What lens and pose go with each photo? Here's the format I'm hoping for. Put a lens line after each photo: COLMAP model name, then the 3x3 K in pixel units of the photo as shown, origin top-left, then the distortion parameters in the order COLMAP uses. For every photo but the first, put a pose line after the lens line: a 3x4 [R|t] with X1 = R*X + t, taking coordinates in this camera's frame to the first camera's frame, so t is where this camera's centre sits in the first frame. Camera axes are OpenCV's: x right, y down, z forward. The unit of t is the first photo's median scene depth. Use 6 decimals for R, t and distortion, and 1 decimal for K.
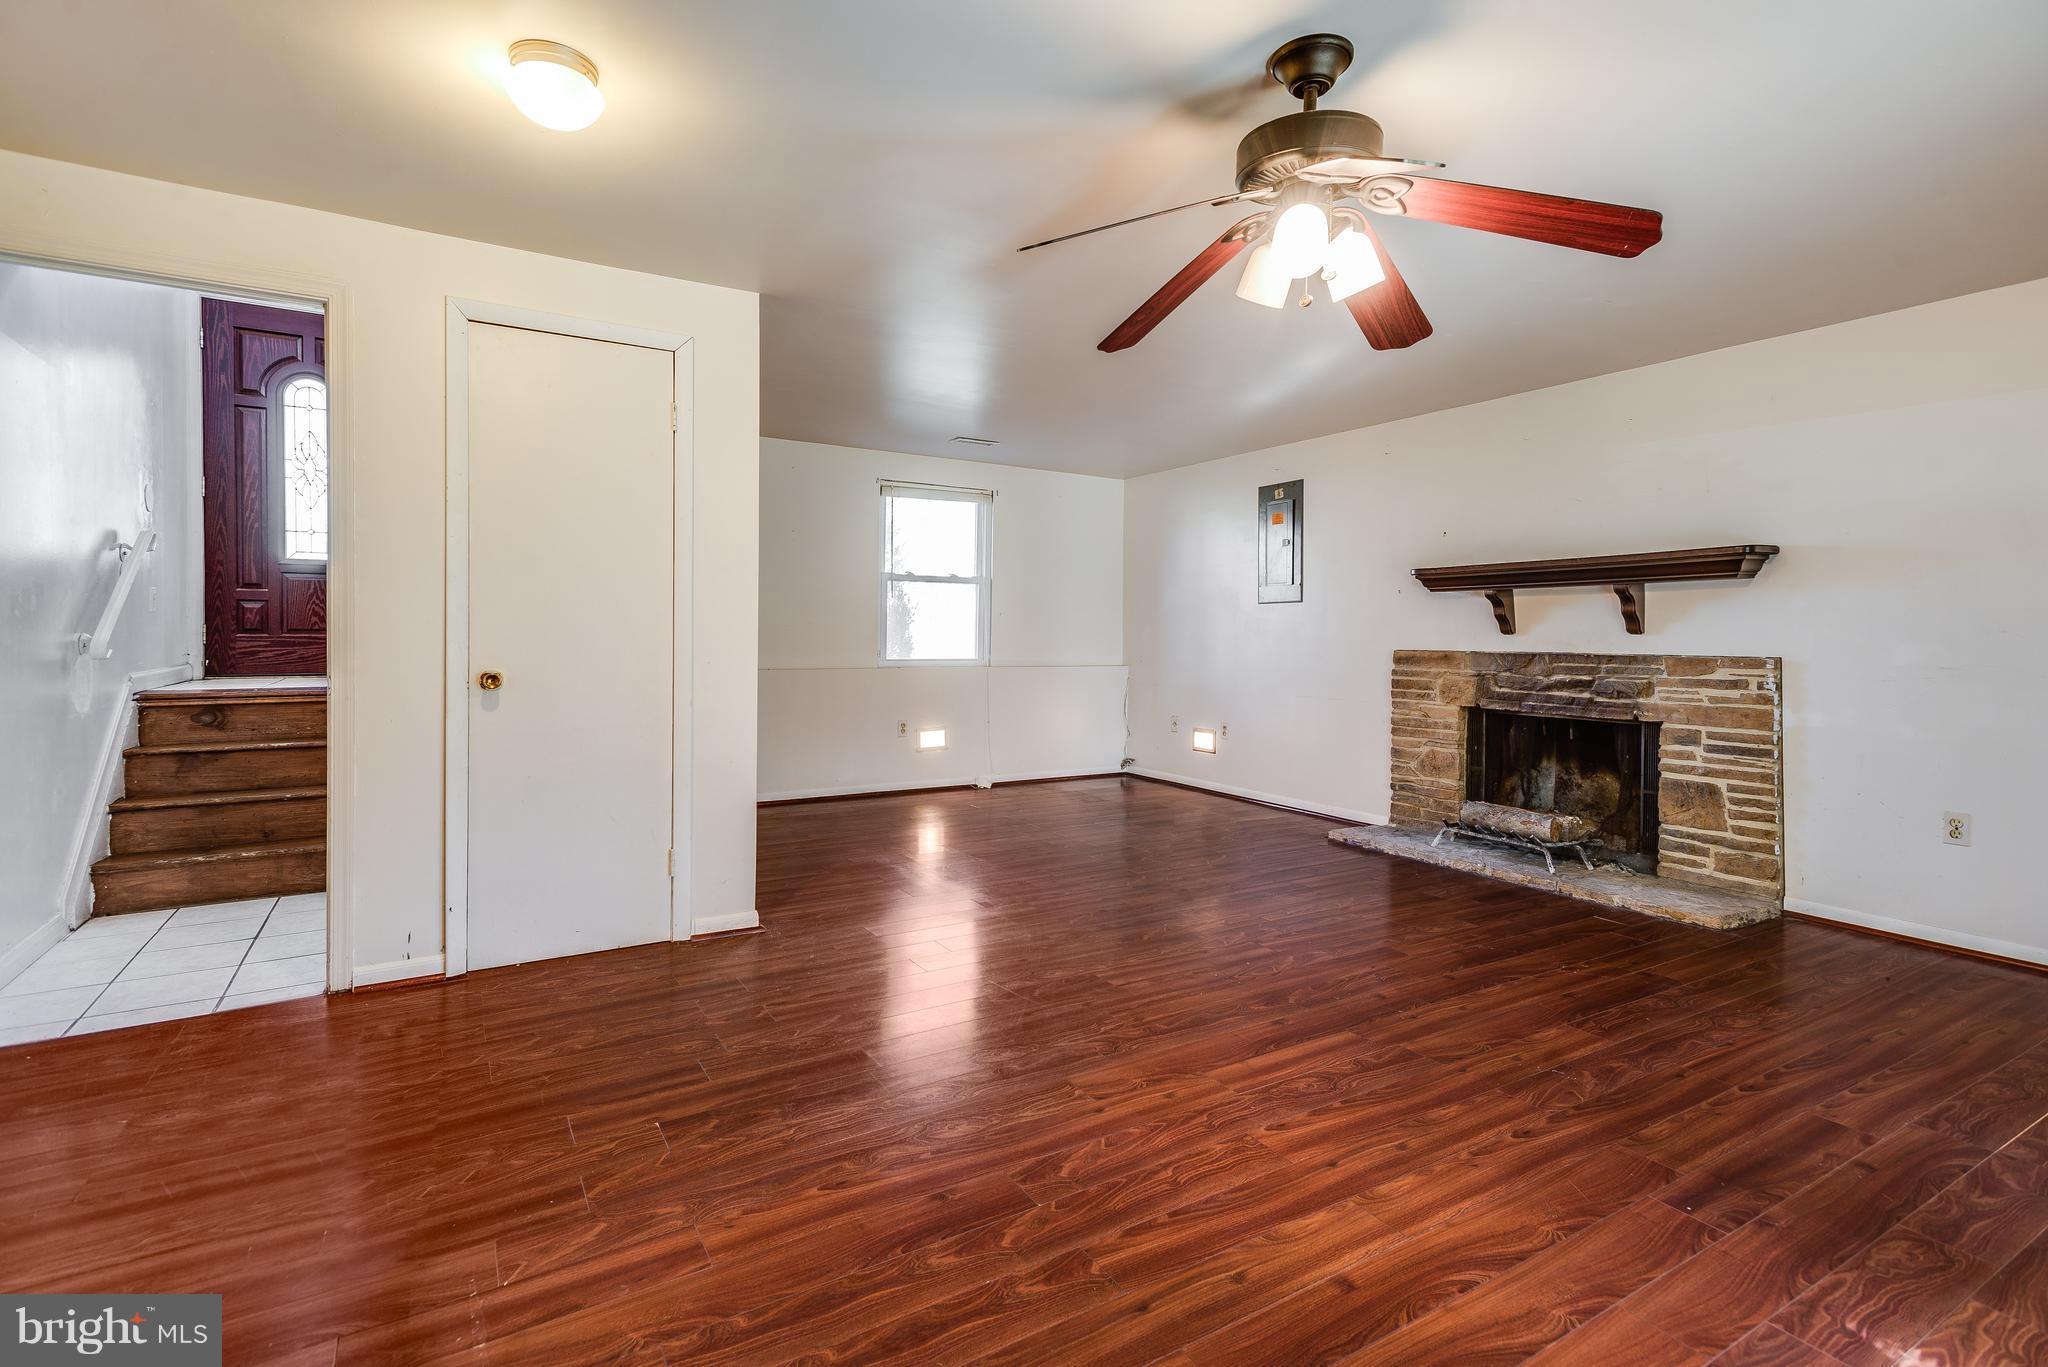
lens RADIAL K [[968.0, 0, 1005.0], [0, 968.0, 648.5], [0, 0, 1]] dist [0.026594, -0.008046]
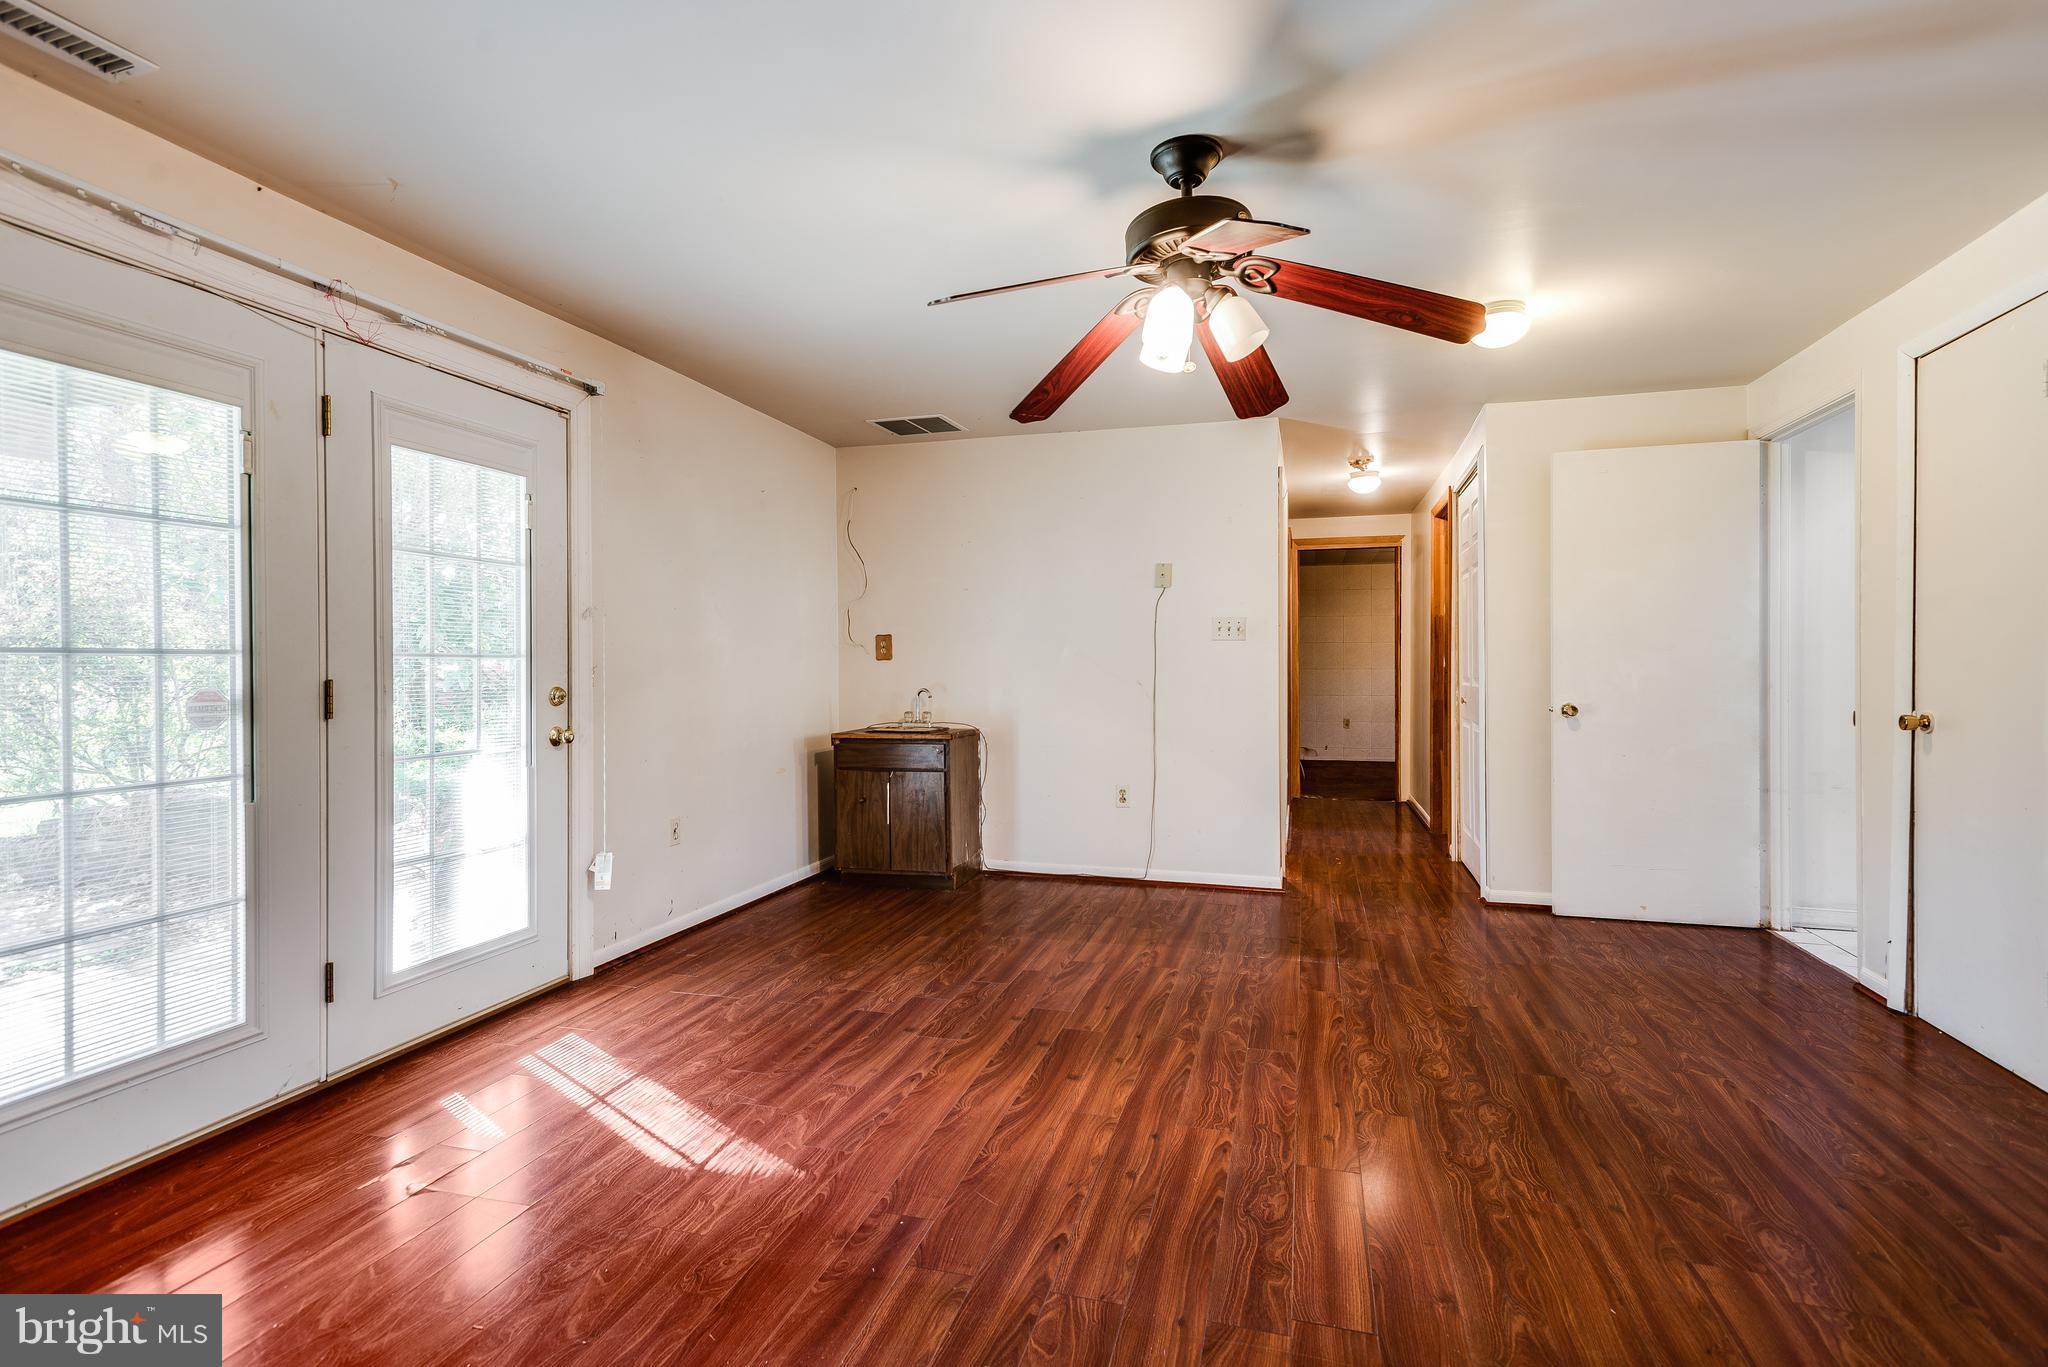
lens RADIAL K [[980.2, 0, 1024.0], [0, 980.2, 683.5], [0, 0, 1]] dist [0.019599, -0.000697]
pose [[-0.726105, 0.006997, -0.687548, 0.723787], [-0.015748, 0.999517, 0.026803, -0.015367], [0.687404, 0.030289, -0.725644, 1.006948]]
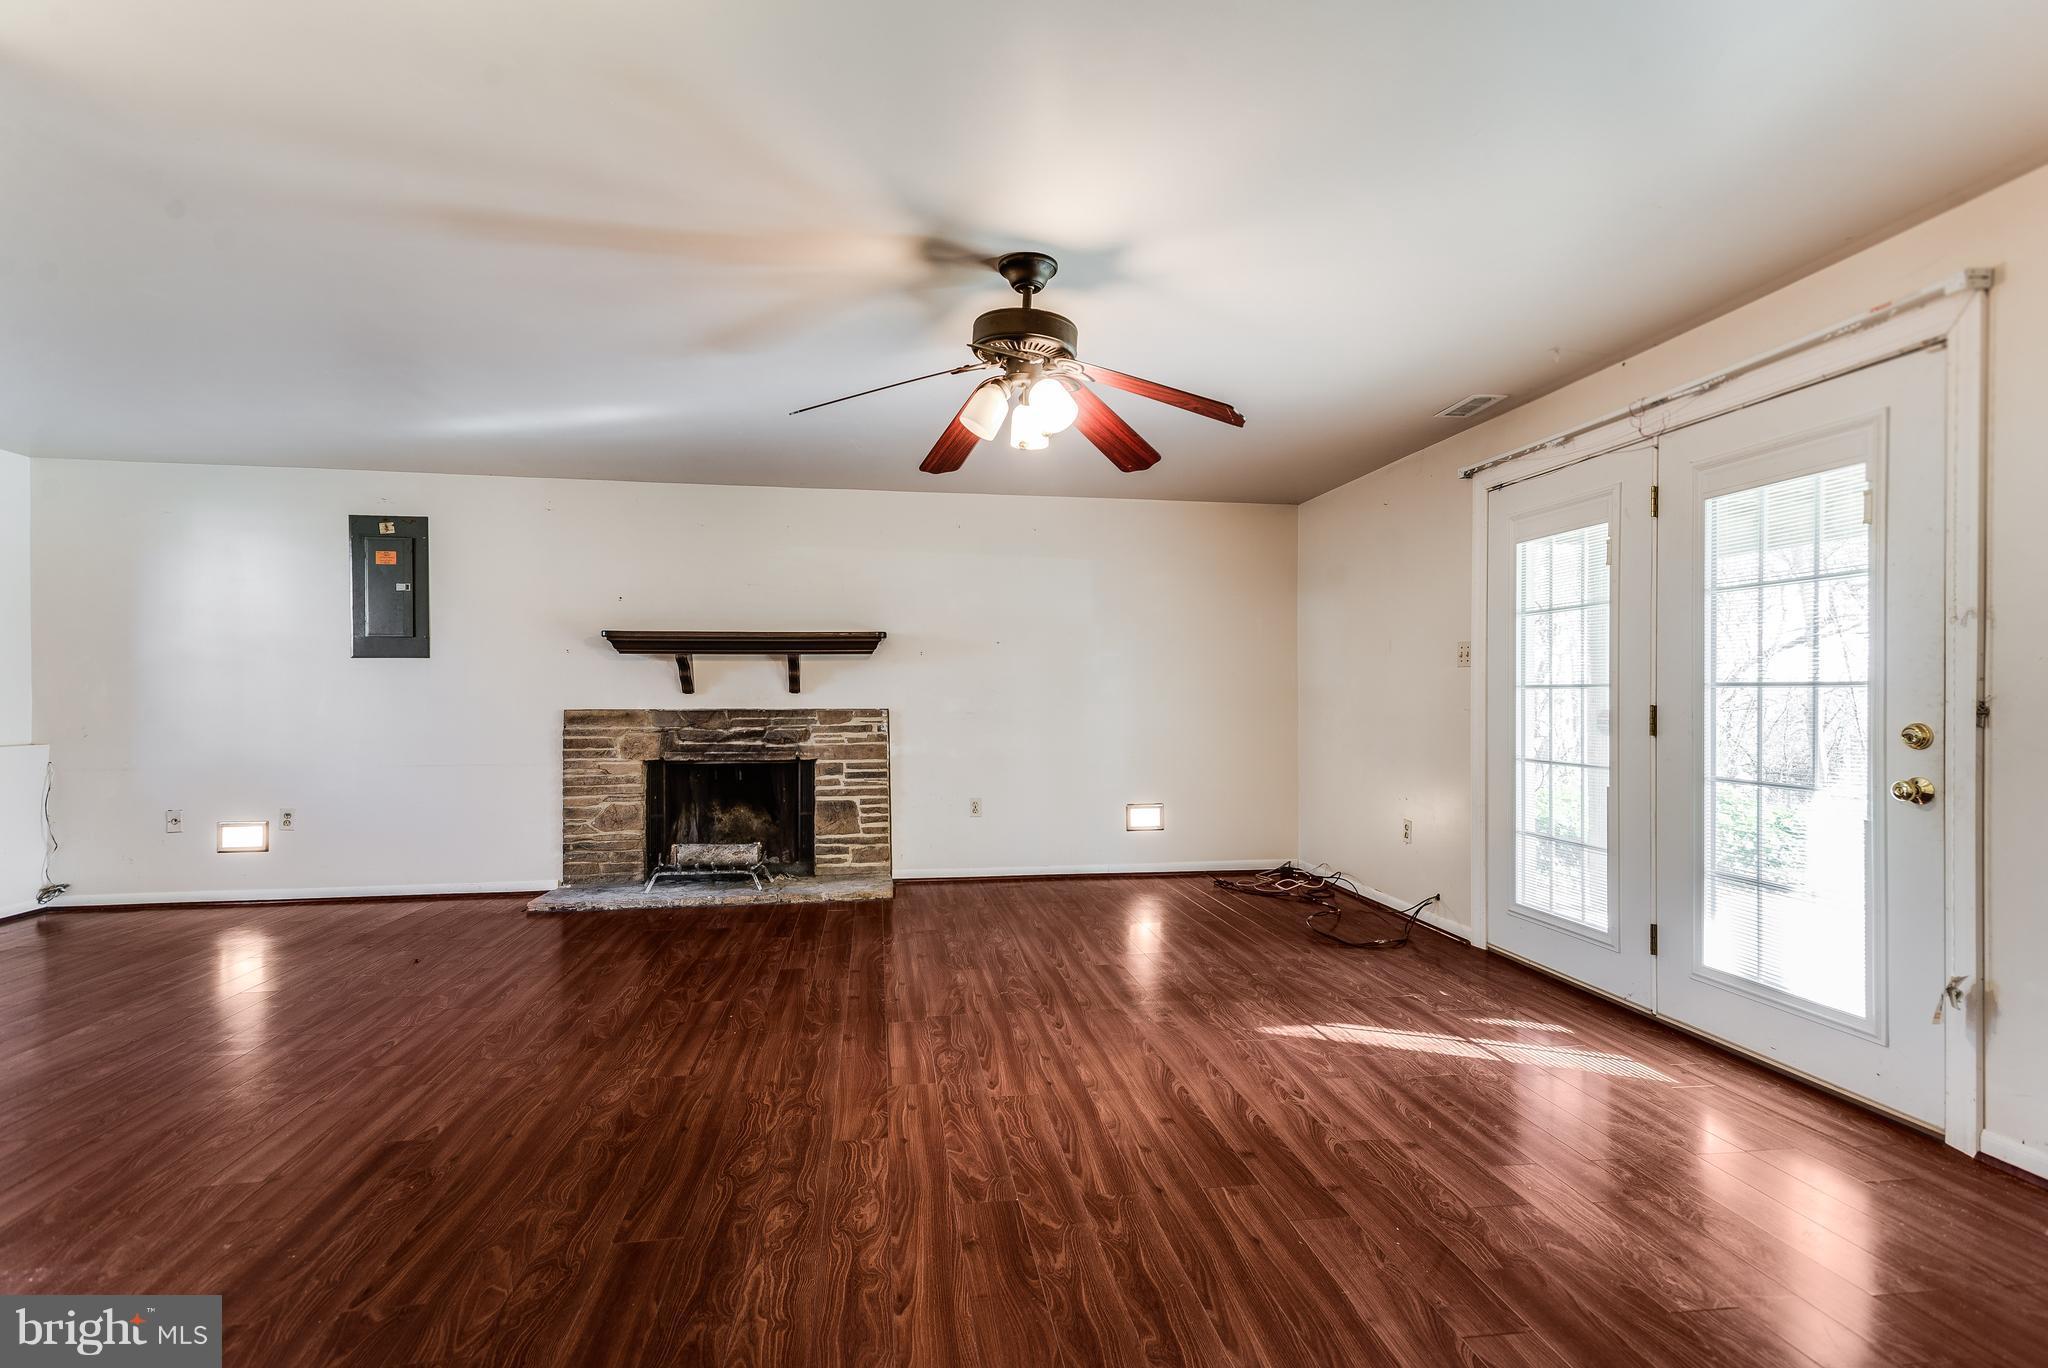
lens RADIAL K [[962.9, 0, 1031.1], [0, 962.9, 711.1], [0, 0, 1]] dist [0.023750, -0.001028]
pose [[0.364277, -0.022844, 0.931011, -0.544865], [0.016635, 0.999699, 0.018021, -0.011224], [-0.931142, 0.008923, 0.364547, 0.309129]]
